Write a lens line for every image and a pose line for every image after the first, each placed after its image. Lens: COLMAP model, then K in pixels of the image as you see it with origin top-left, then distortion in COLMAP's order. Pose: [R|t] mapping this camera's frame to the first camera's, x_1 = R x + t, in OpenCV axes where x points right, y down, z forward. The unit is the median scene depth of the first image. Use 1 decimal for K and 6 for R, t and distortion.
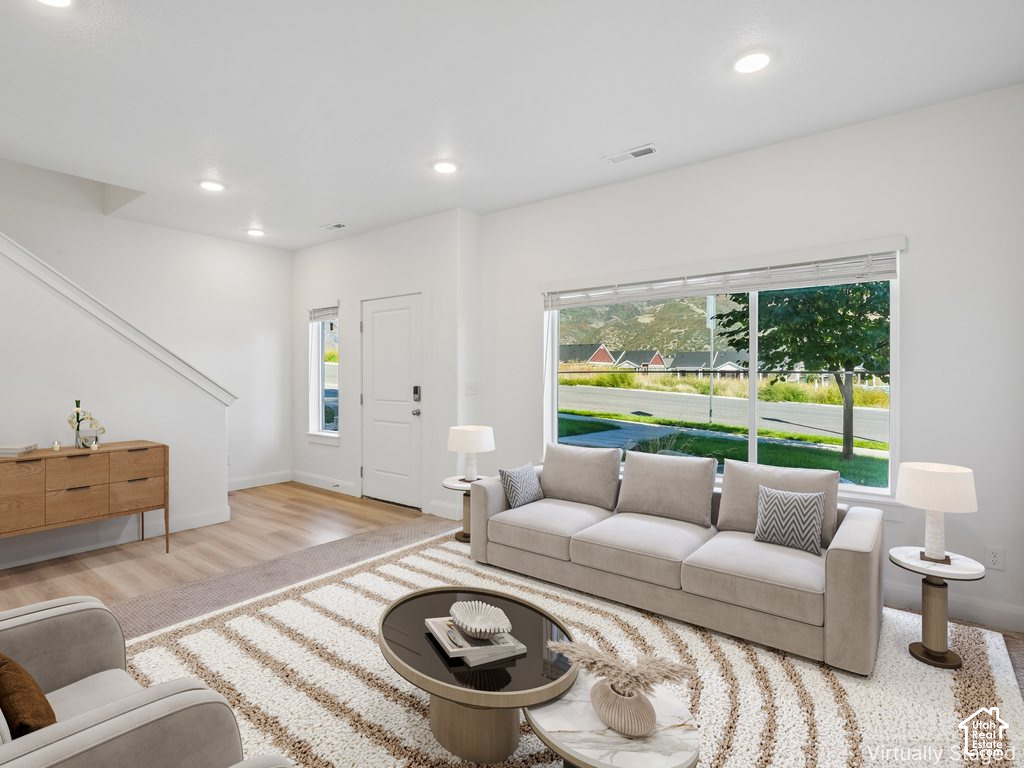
lens RADIAL K [[519.6, 0, 521.6], [0, 519.6, 372.7], [0, 0, 1]] dist [-0.000454, -0.000143]
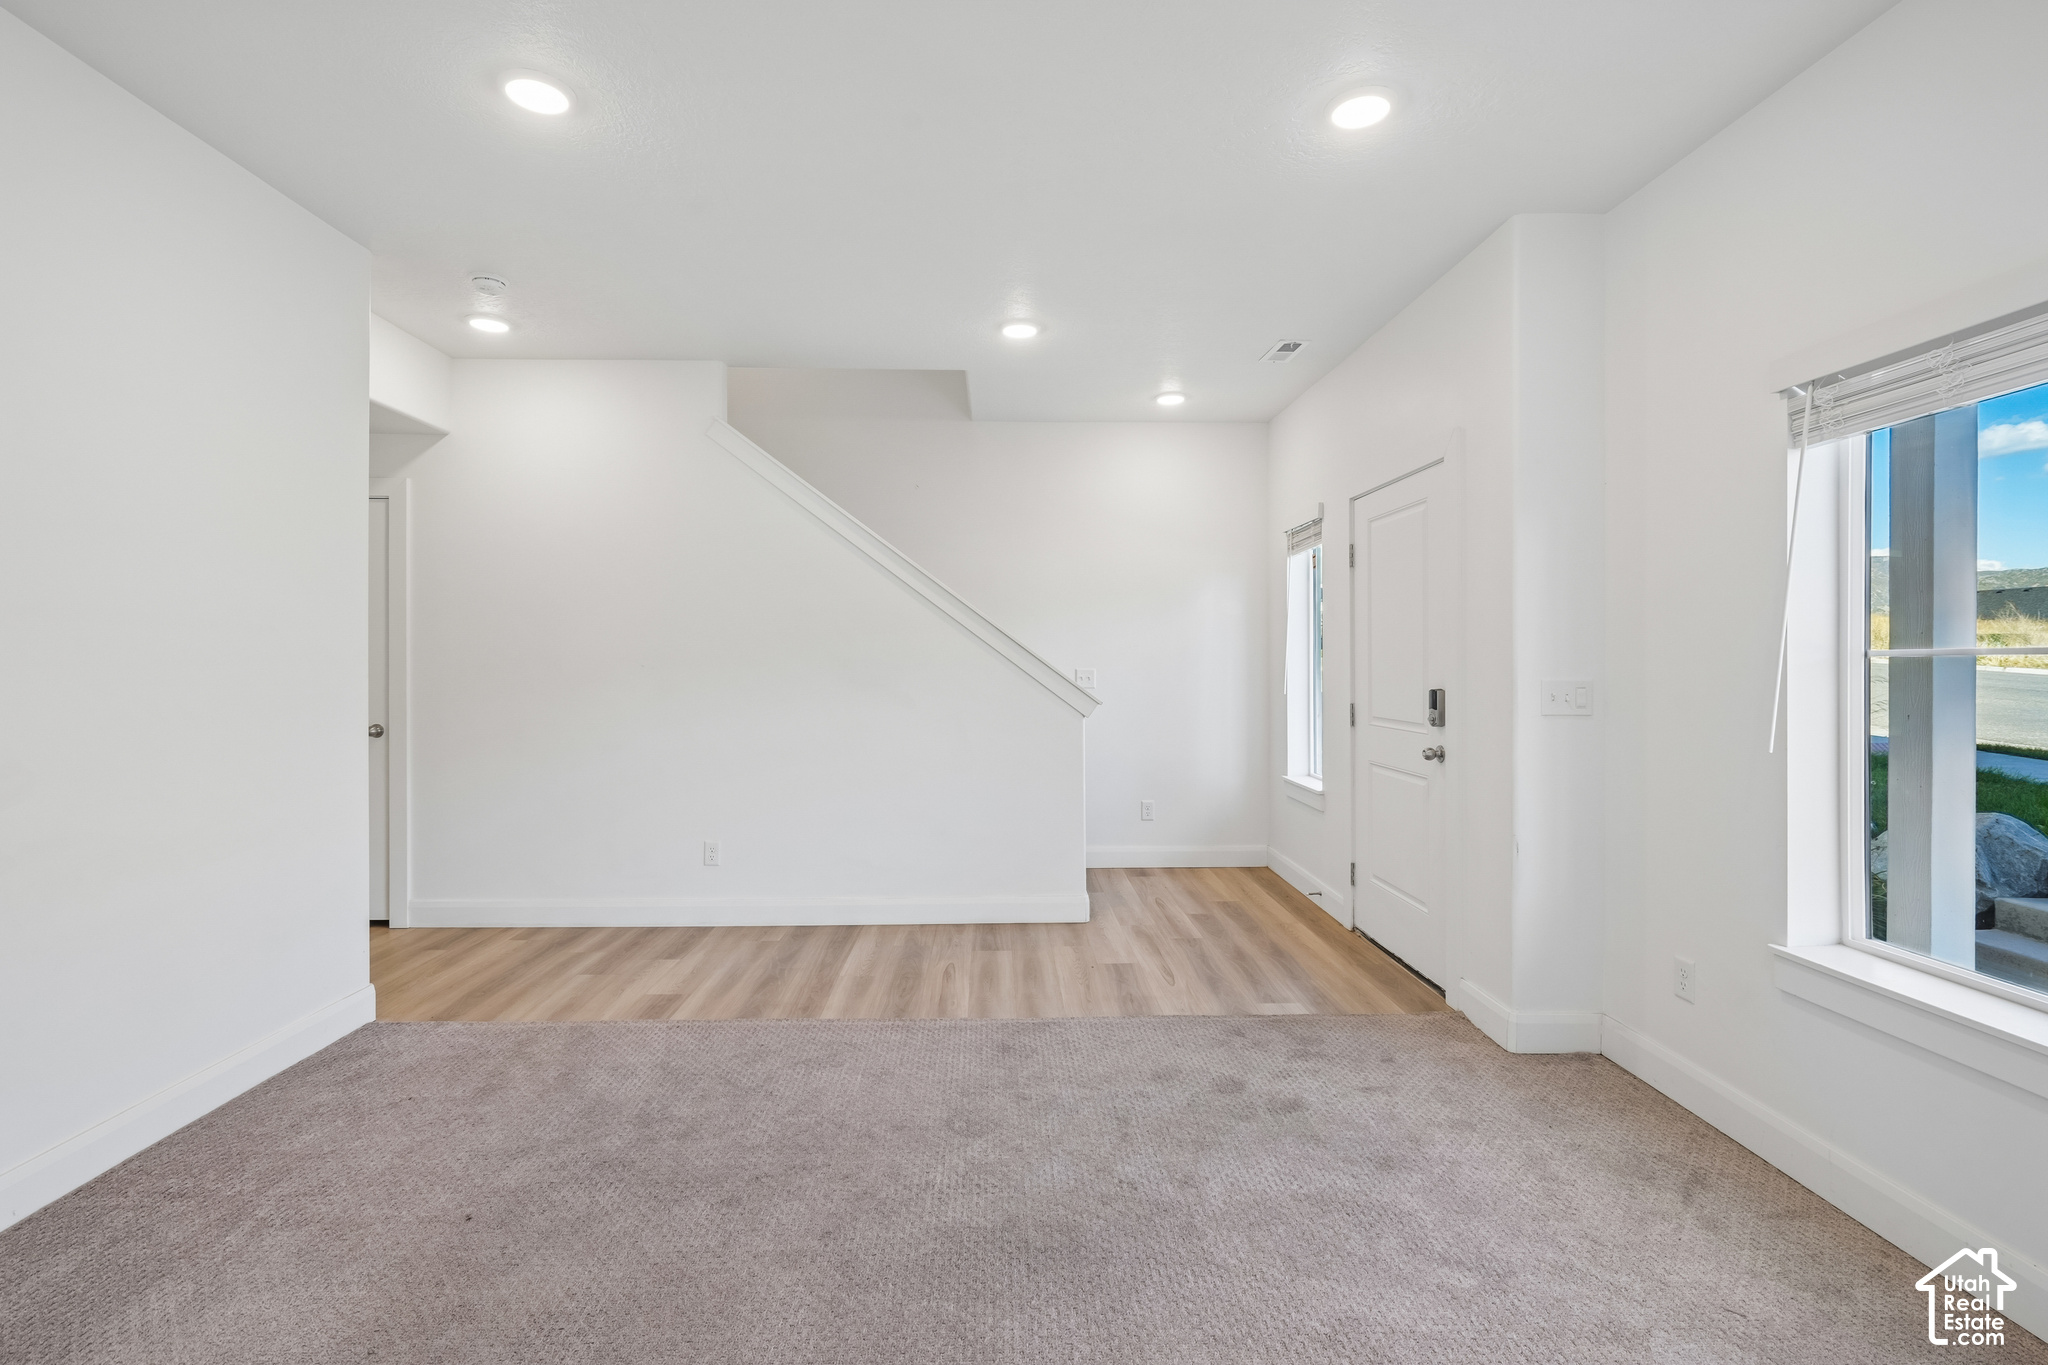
lens RADIAL K [[944.6, 0, 1027.1], [0, 944.6, 656.5], [0, 0, 1]] dist [0.000187, -0.000506]
pose [[0.634700, -0.004898, -0.772743, 0.167336], [0.002526, 0.999988, -0.004264, 0.002835], [0.772754, 0.000754, 0.634705, 0.281266]]
